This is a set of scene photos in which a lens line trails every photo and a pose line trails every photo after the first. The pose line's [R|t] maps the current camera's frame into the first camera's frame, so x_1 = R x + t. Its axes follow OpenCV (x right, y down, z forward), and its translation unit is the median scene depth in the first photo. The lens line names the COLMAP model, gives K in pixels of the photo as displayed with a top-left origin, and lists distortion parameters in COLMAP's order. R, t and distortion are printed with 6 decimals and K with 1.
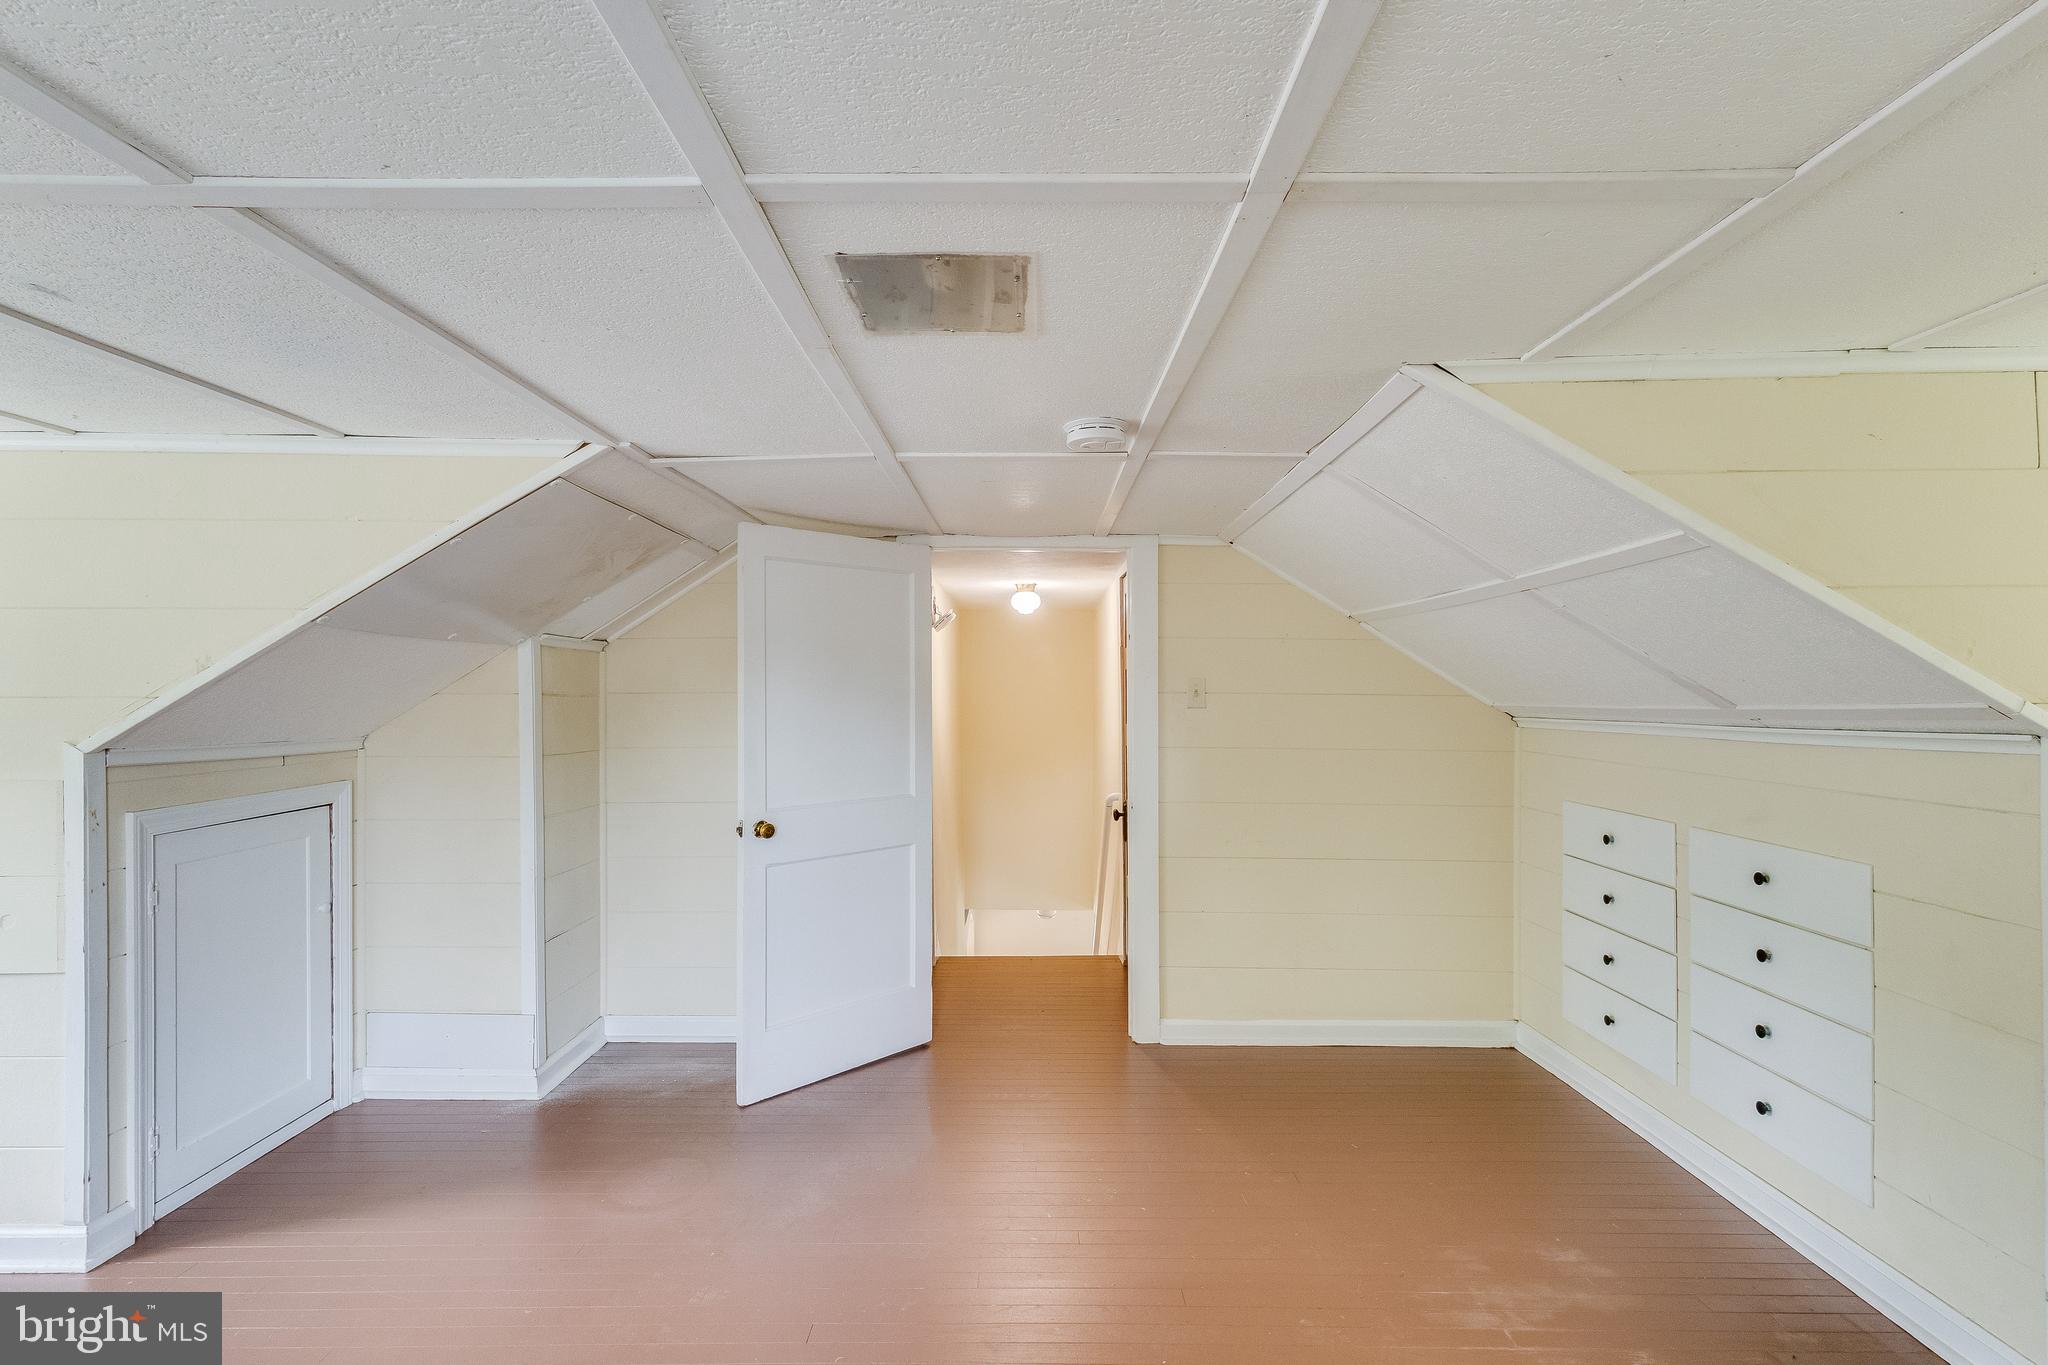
lens RADIAL K [[940.2, 0, 1032.1], [0, 940.2, 688.1], [0, 0, 1]] dist [0.000742, 0.000988]
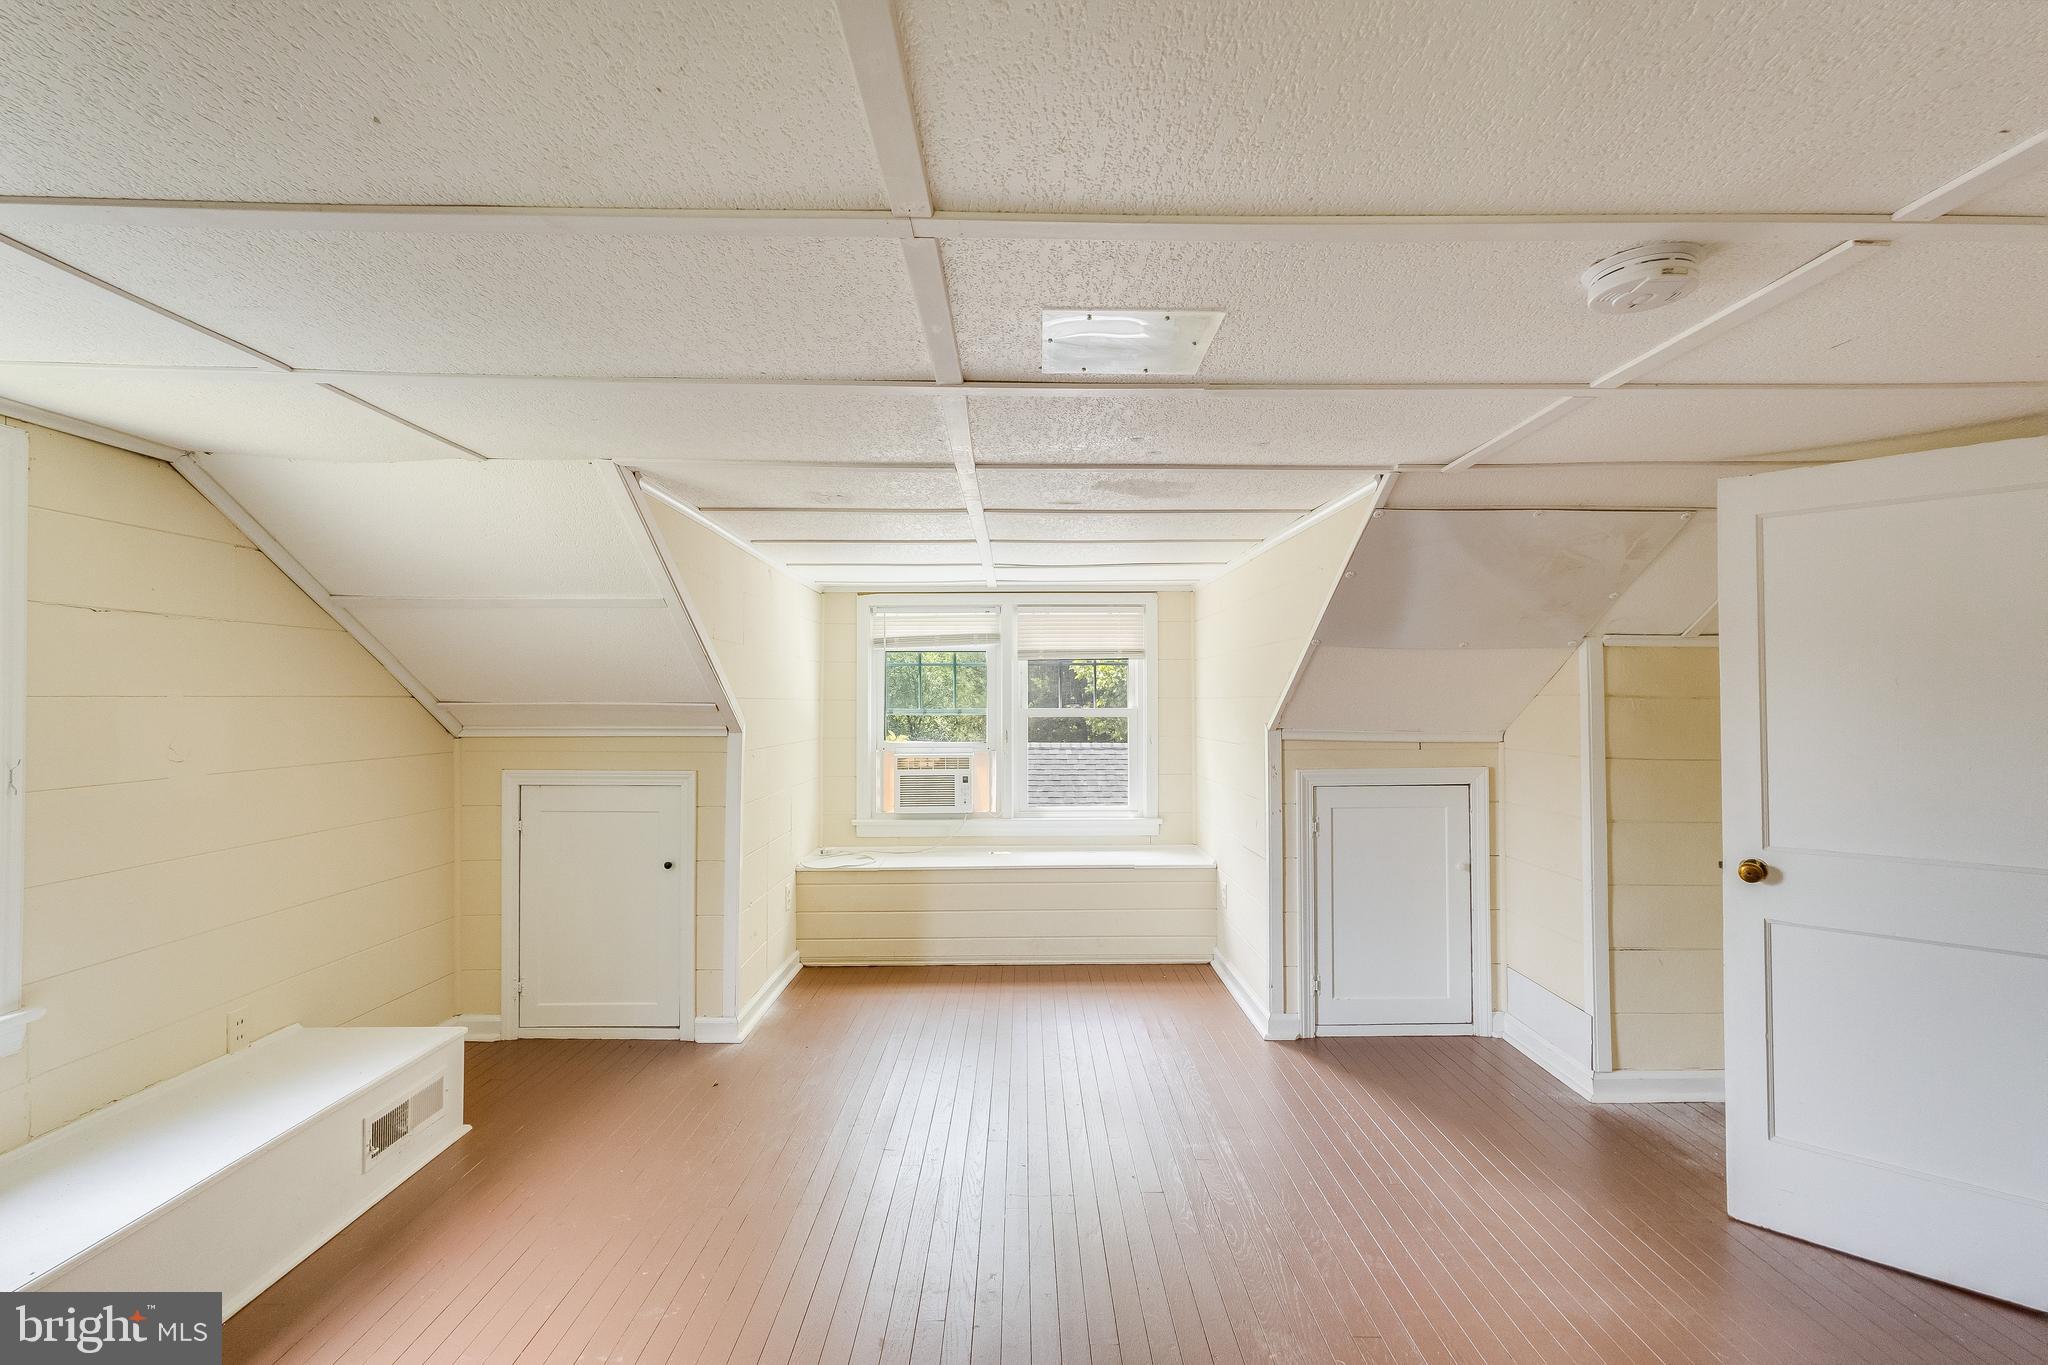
lens RADIAL K [[940.2, 0, 1032.1], [0, 940.2, 688.1], [0, 0, 1]] dist [0.000742, 0.000988]
pose [[0.014648, -0.009287, -0.999850, 0.480372], [0.002767, 0.999953, -0.009247, 0.006496], [0.999889, -0.002631, 0.014673, 0.406127]]
